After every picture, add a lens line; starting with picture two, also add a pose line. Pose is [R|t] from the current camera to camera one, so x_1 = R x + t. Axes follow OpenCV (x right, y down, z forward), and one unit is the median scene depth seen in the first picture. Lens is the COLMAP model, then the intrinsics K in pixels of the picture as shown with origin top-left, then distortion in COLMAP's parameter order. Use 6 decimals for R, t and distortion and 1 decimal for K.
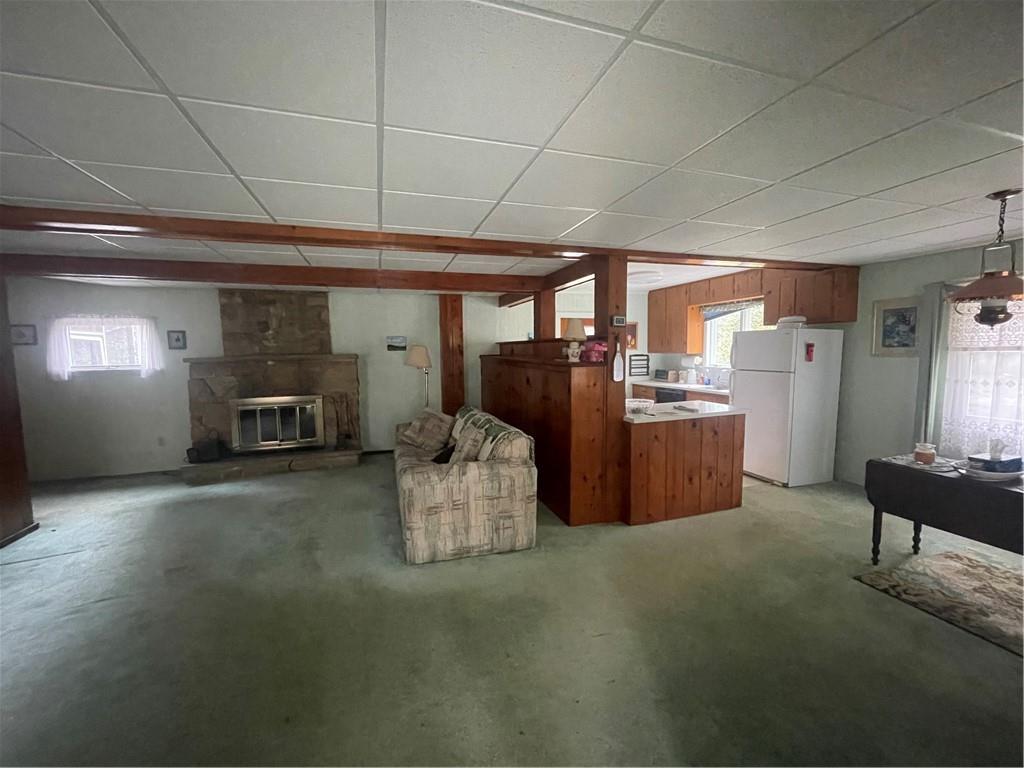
lens RADIAL K [[409.8, 0, 516.0], [0, 409.8, 386.4], [0, 0, 1]] dist [-0.003805, -0.000170]
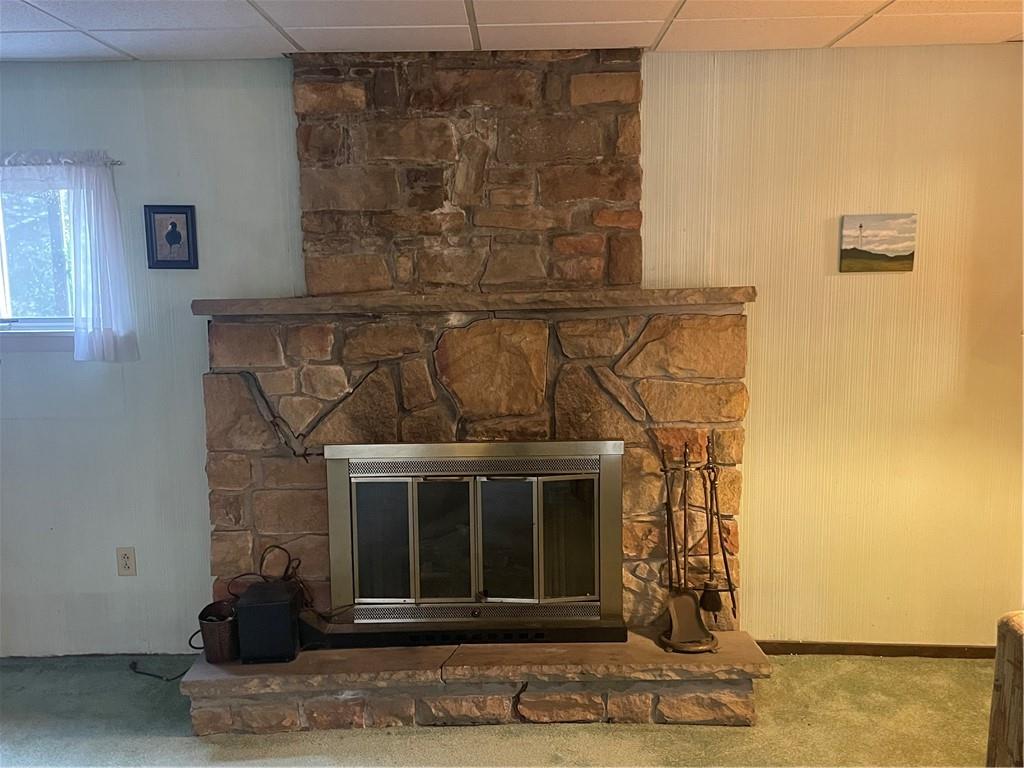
lens RADIAL K [[966.3, 0, 509.1], [0, 966.3, 392.6], [0, 0, 1]] dist [0.082337, 0.000000]
pose [[0.942843, 0.043352, -0.330404, -0.365821], [-0.026903, 0.998168, 0.054196, -0.046670], [0.332149, -0.042210, 0.942282, 0.413902]]
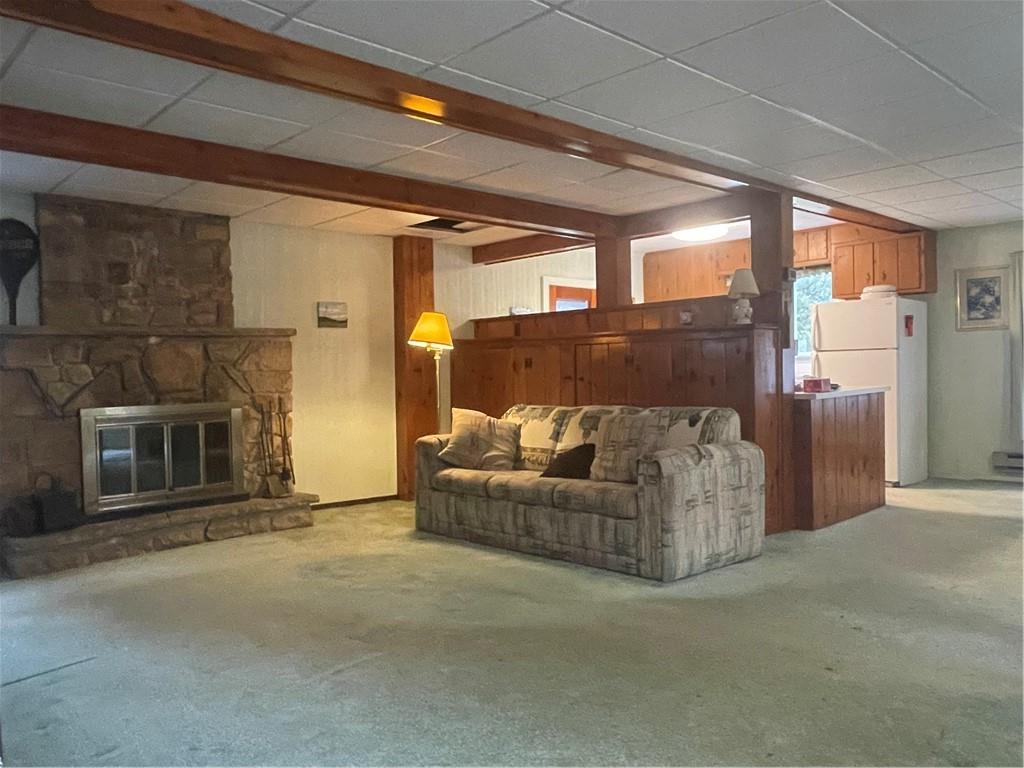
lens RADIAL K [[777.4, 0, 511.8], [0, 777.4, 386.4], [0, 0, 1]] dist [-0.007433, 0.006514]
pose [[0.906629, -0.017893, 0.421549, -0.635631], [0.049471, 0.996717, -0.064091, 0.093324], [-0.419018, 0.078961, 0.904538, -0.099948]]
